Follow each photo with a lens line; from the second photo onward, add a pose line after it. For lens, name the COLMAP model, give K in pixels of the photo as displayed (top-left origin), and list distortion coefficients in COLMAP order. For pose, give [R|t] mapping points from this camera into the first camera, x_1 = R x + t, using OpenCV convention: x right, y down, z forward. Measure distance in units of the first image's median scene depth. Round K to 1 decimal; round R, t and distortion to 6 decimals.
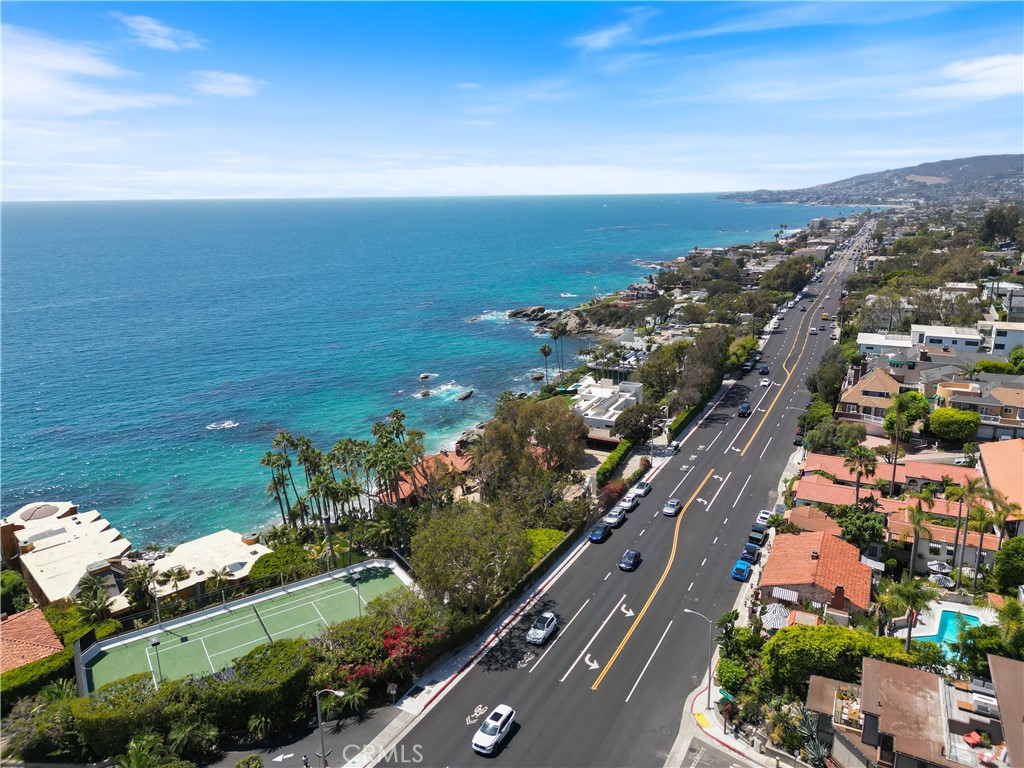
lens RADIAL K [[712.4, 0, 509.8], [0, 712.4, 383.2], [0, 0, 1]] dist [0.093676, -0.092465]
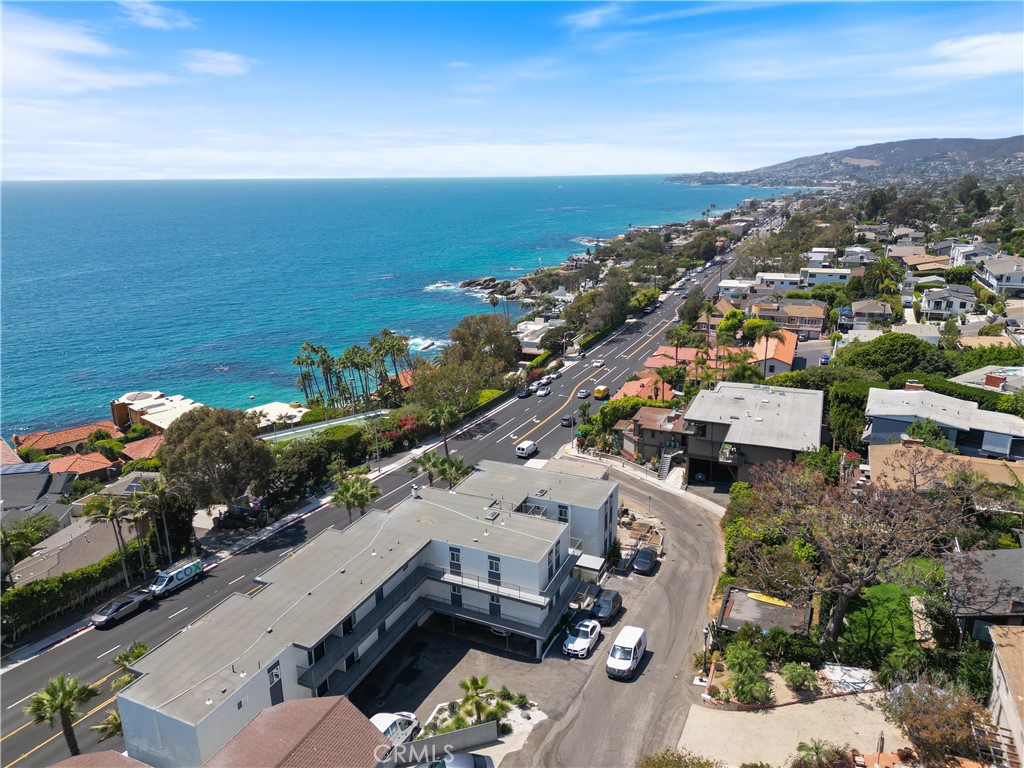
lens RADIAL K [[712.4, 0, 509.8], [0, 712.4, 383.2], [0, 0, 1]] dist [0.093676, -0.092465]
pose [[0.997919, -0.016388, 0.062363, -0.002730], [0.014887, 0.999590, 0.024472, 0.095173], [-0.062738, -0.023493, 0.997753, -0.359022]]
